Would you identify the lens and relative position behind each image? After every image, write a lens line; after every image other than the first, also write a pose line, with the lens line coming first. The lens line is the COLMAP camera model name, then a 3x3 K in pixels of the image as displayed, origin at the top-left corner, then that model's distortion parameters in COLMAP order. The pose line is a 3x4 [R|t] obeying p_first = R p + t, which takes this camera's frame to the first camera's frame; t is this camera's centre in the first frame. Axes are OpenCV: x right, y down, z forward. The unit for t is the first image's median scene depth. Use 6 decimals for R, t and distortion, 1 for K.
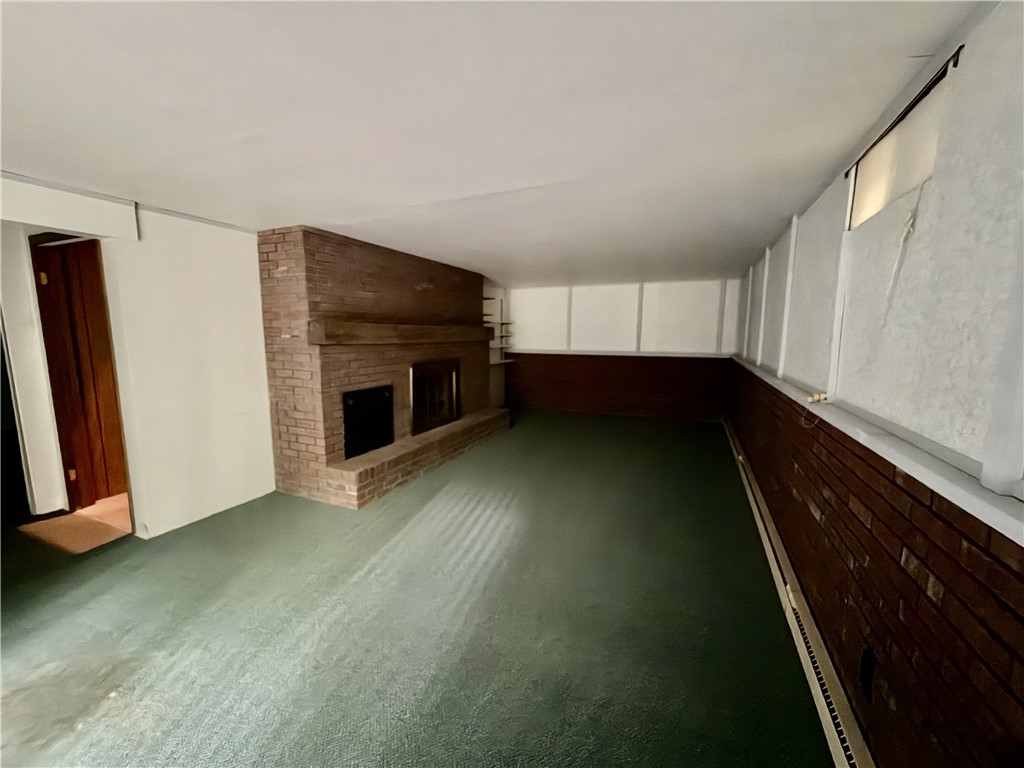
lens RADIAL K [[408.1, 0, 499.1], [0, 408.1, 385.9], [0, 0, 1]] dist [-0.003345, 0.000207]
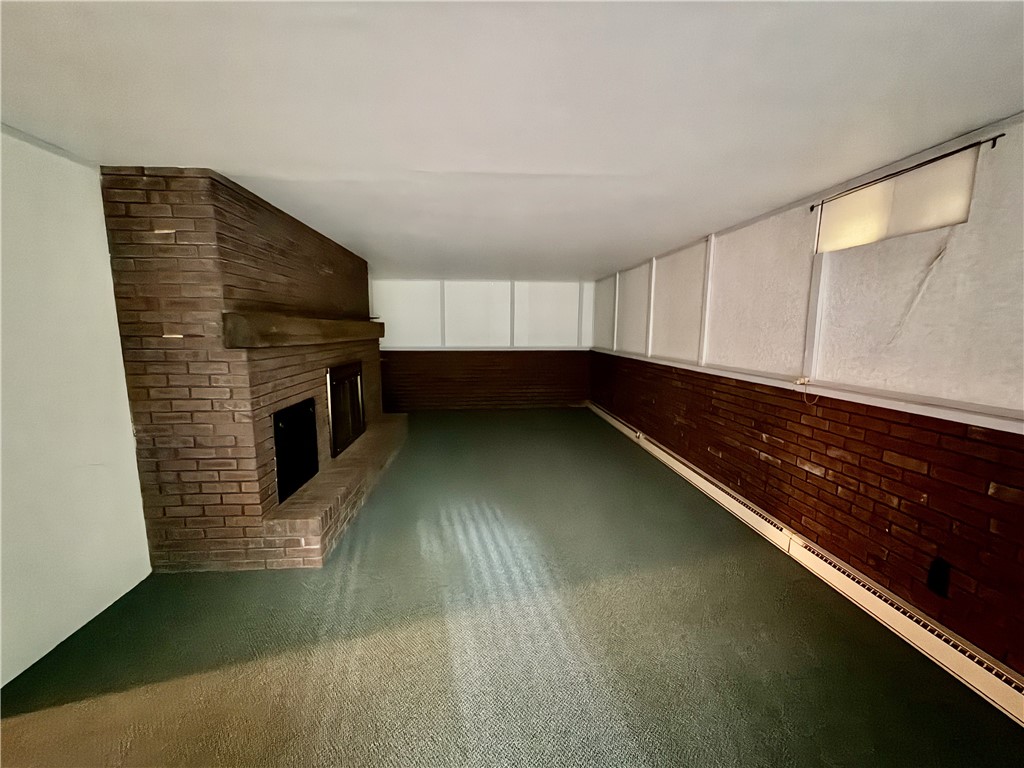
lens RADIAL K [[408.1, 0, 508.6], [0, 408.1, 386.4], [0, 0, 1]] dist [-0.003345, 0.000207]
pose [[0.879618, -0.068188, 0.470768, -0.359178], [0.061900, 0.997665, 0.028847, -0.026670], [-0.471636, 0.003766, 0.881785, 0.168828]]
